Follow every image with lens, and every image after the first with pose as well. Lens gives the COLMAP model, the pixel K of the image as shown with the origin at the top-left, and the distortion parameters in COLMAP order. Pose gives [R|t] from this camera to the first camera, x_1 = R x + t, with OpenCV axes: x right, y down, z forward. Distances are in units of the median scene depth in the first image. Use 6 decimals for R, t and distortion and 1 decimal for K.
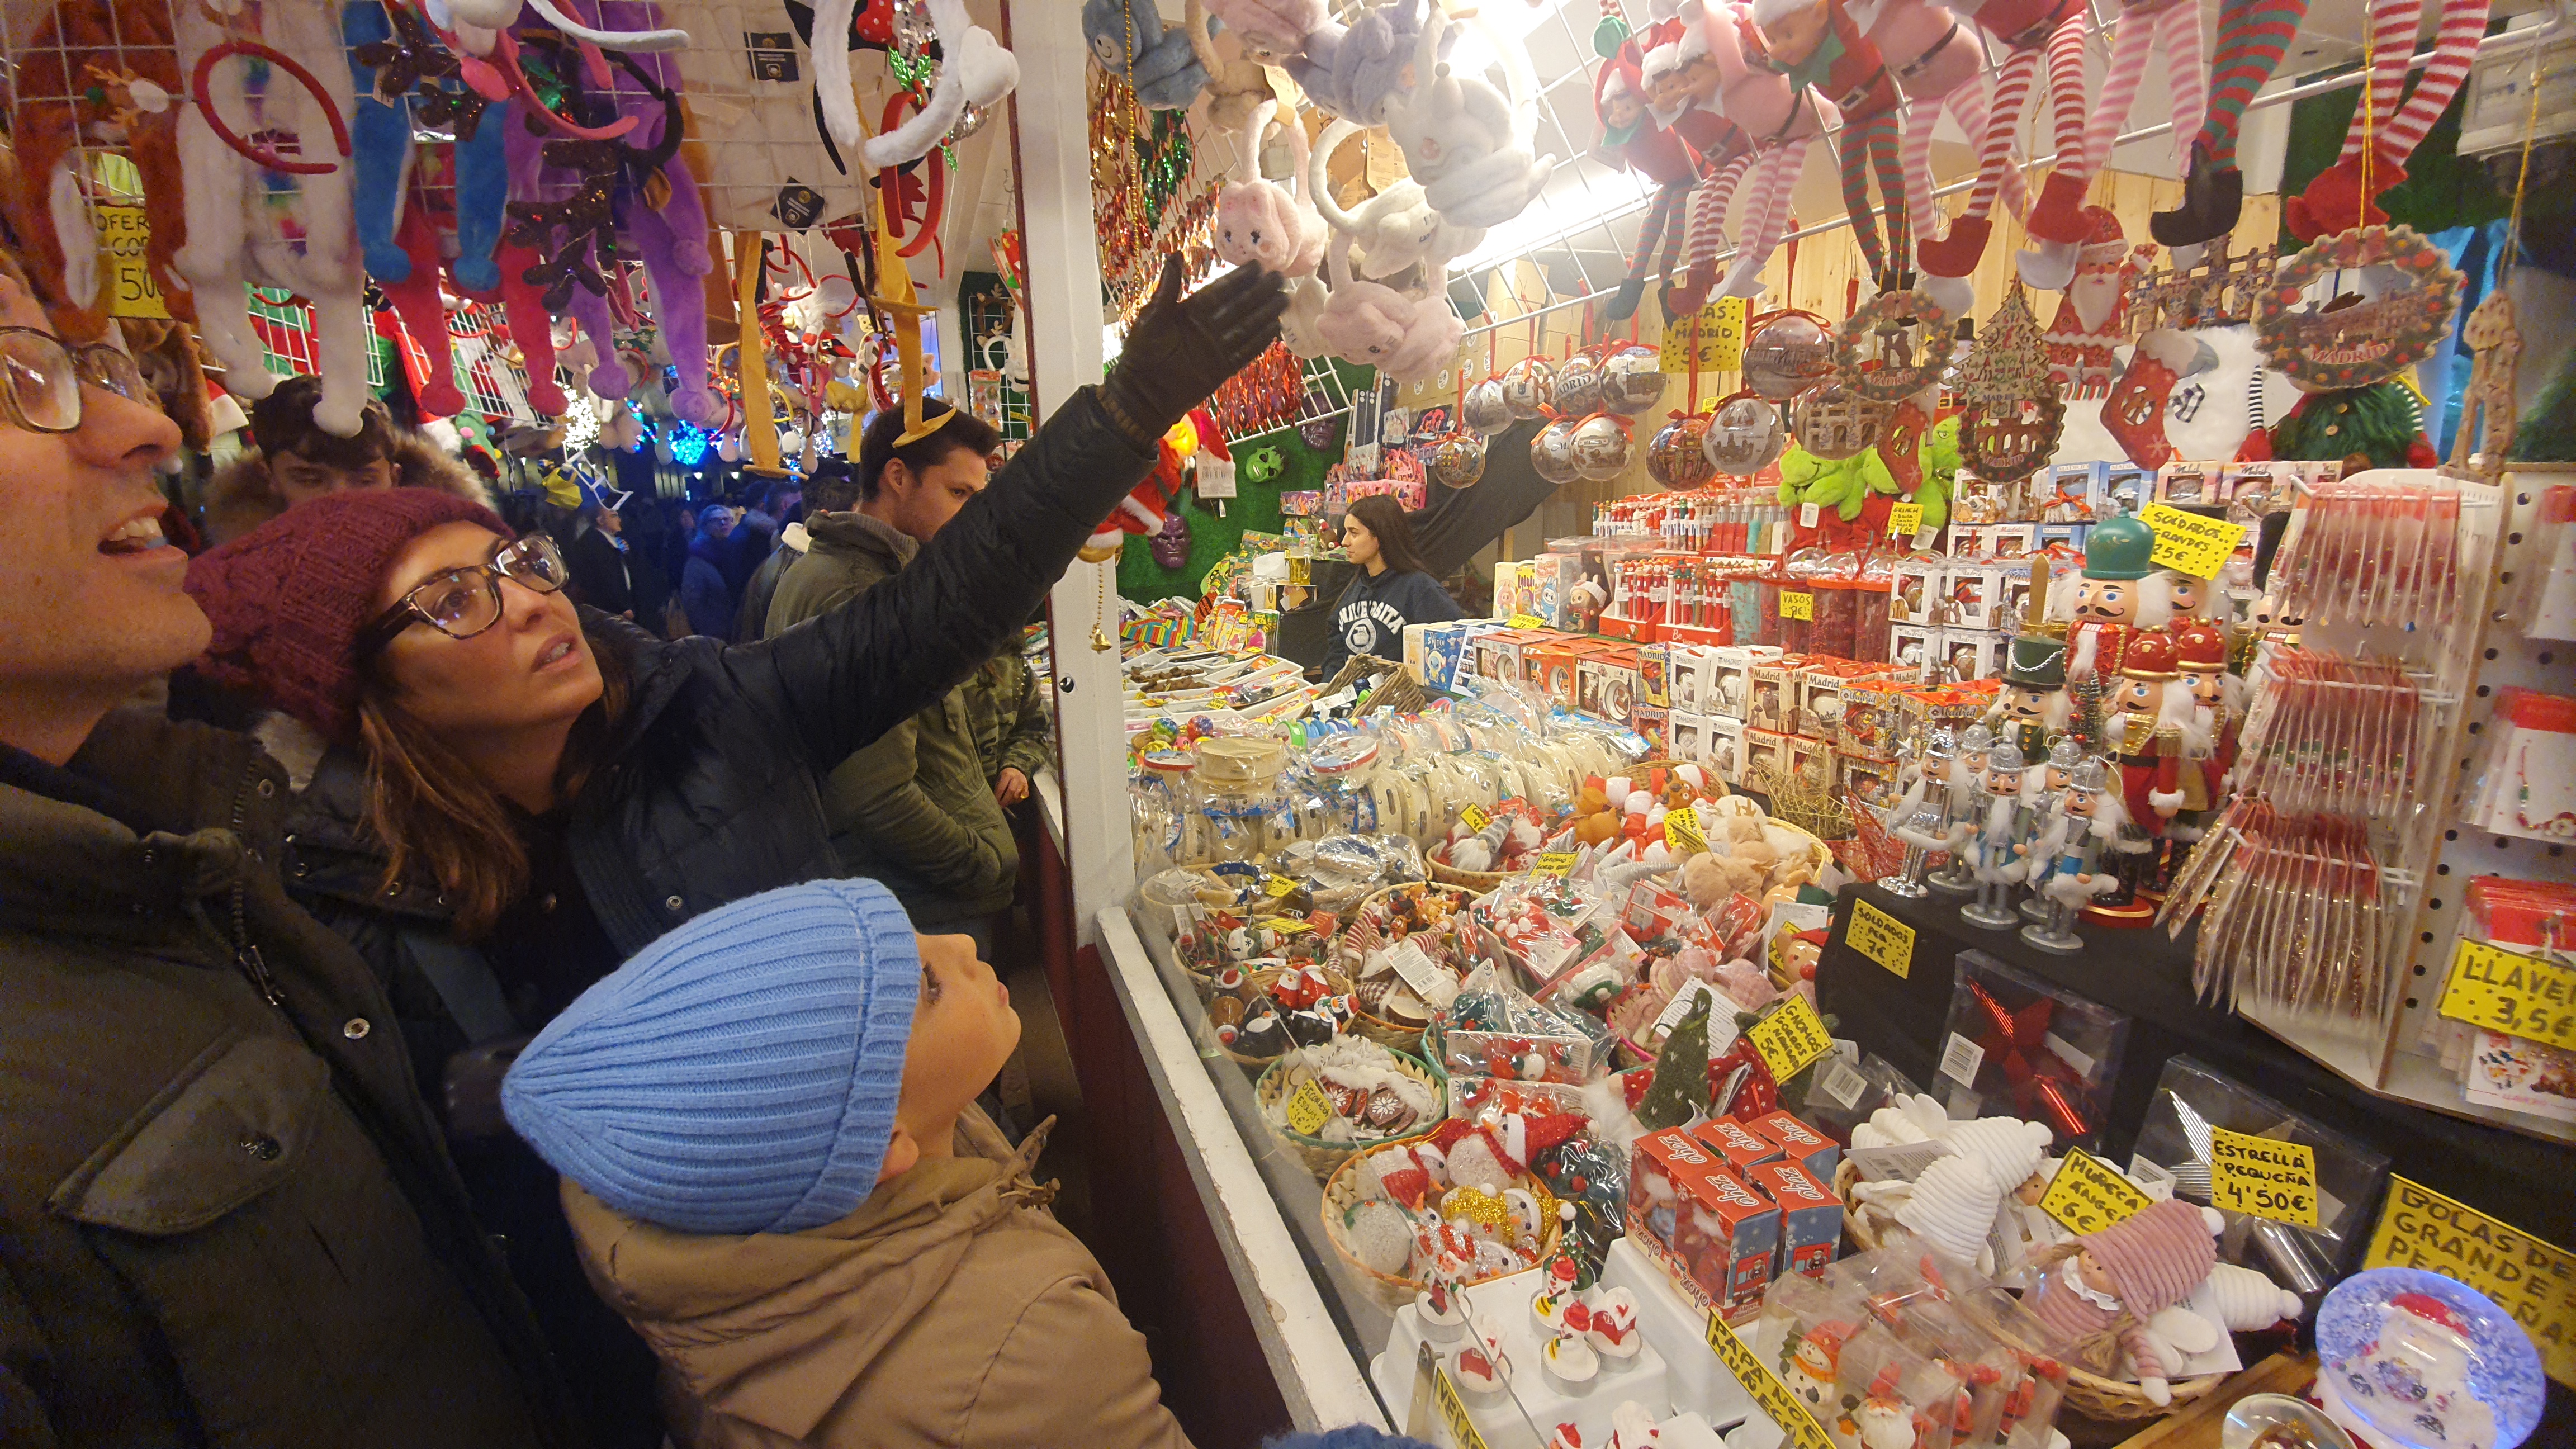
lens RADIAL K [[965.1, 0, 1288.0], [0, 965.1, 724.5], [0, 0, 1]] dist [-0.000126, -0.010584]
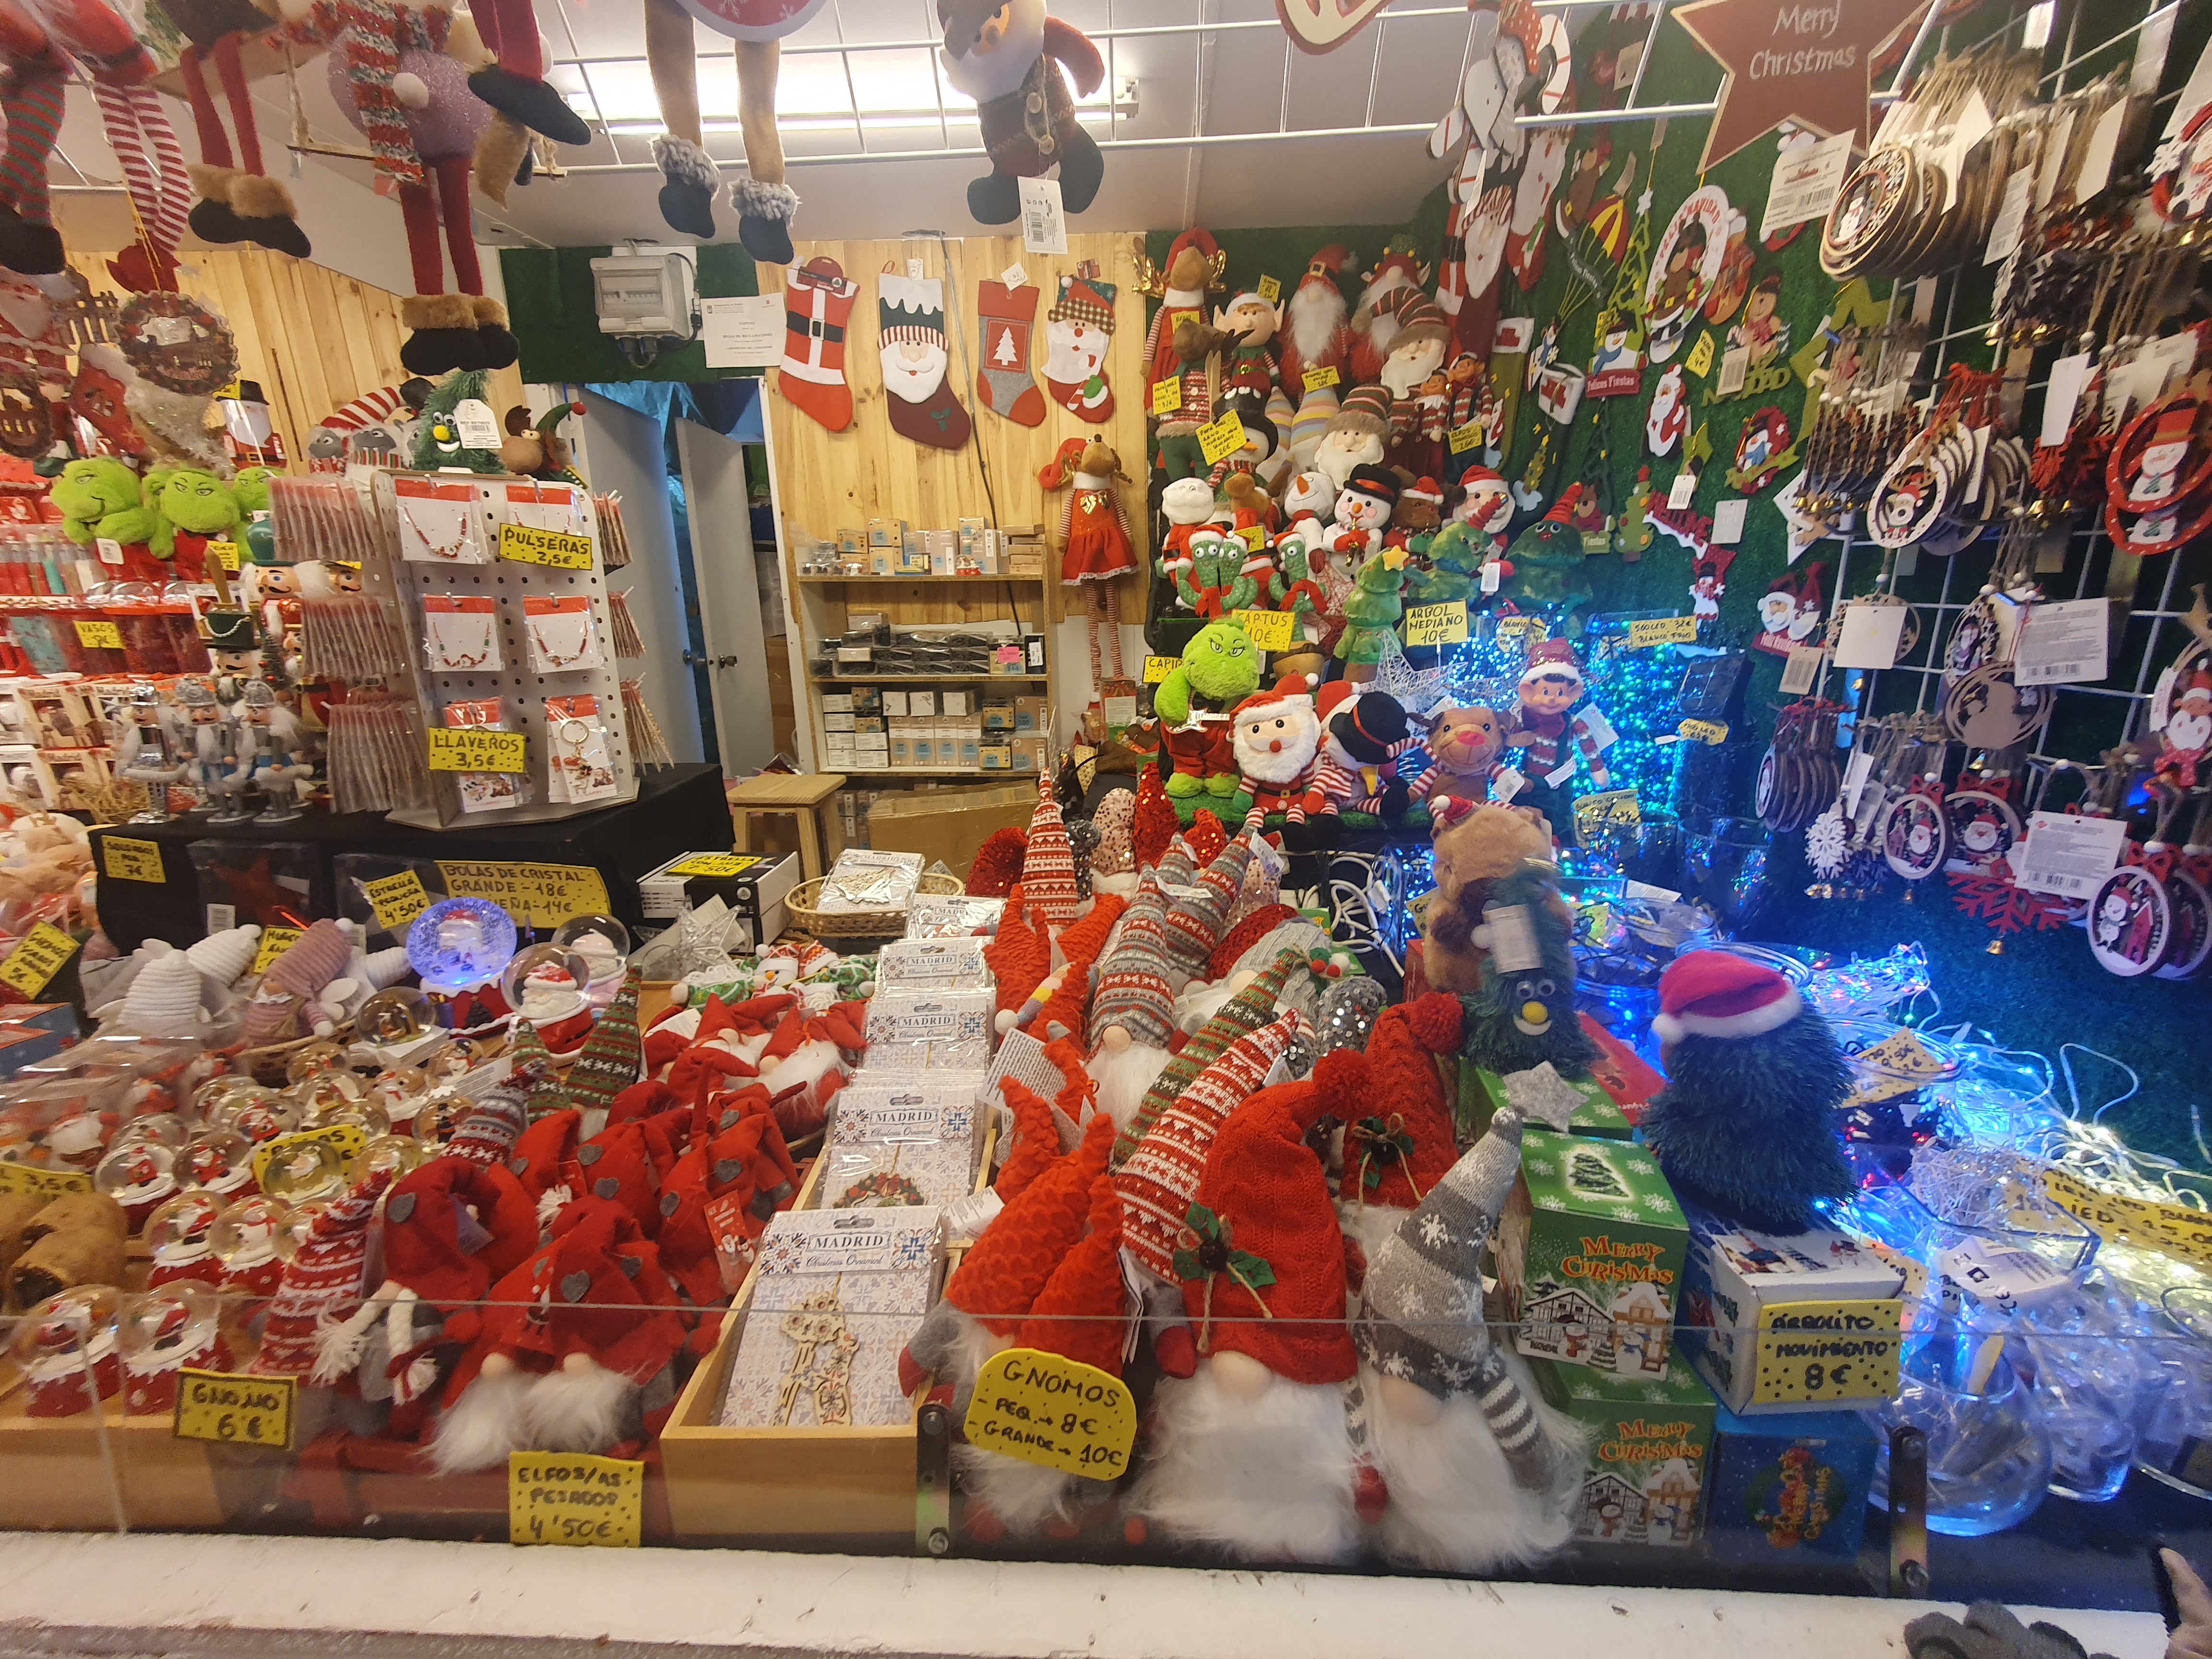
lens RADIAL K [[849.7, 0, 1106.0], [0, 849.7, 829.5], [0, 0, 1]] dist [0.001167, -0.005126]
pose [[0.349016, -0.241535, 0.905455, 0.060469], [0.202680, 0.962800, 0.178708, 0.153903], [-0.914937, 0.121146, 0.384987, -0.328560]]
